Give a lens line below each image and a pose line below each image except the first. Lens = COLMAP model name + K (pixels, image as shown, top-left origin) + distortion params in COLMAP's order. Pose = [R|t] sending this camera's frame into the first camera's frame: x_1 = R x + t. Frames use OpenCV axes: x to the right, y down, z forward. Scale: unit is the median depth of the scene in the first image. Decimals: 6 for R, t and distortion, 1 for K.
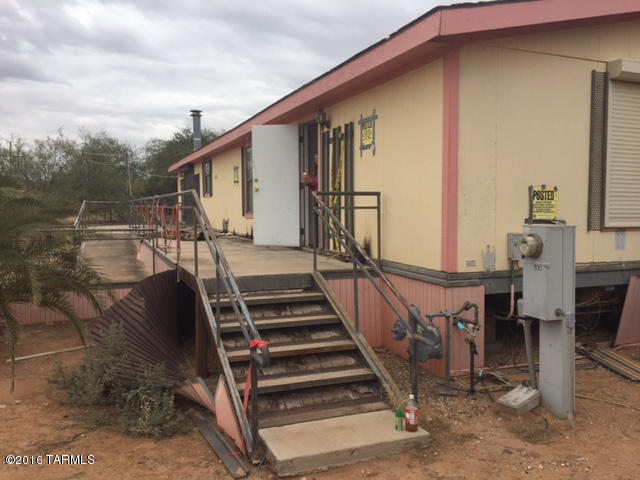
lens RADIAL K [[539.8, 0, 320.4], [0, 539.8, 250.1], [0, 0, 1]] dist [0.012619, -0.068135]
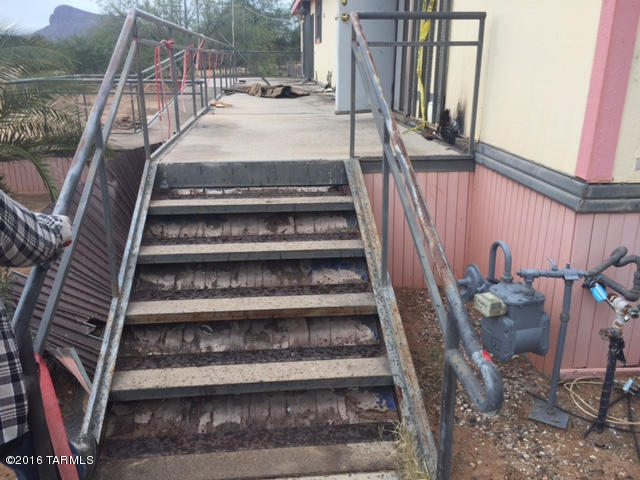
lens RADIAL K [[539.8, 0, 320.4], [0, 539.8, 250.1], [0, 0, 1]] dist [0.012619, -0.068135]
pose [[0.957308, 0.097350, -0.272184, 0.138773], [-0.025061, 0.965992, 0.257355, -0.015311], [0.287981, -0.239547, 0.927192, 0.458342]]
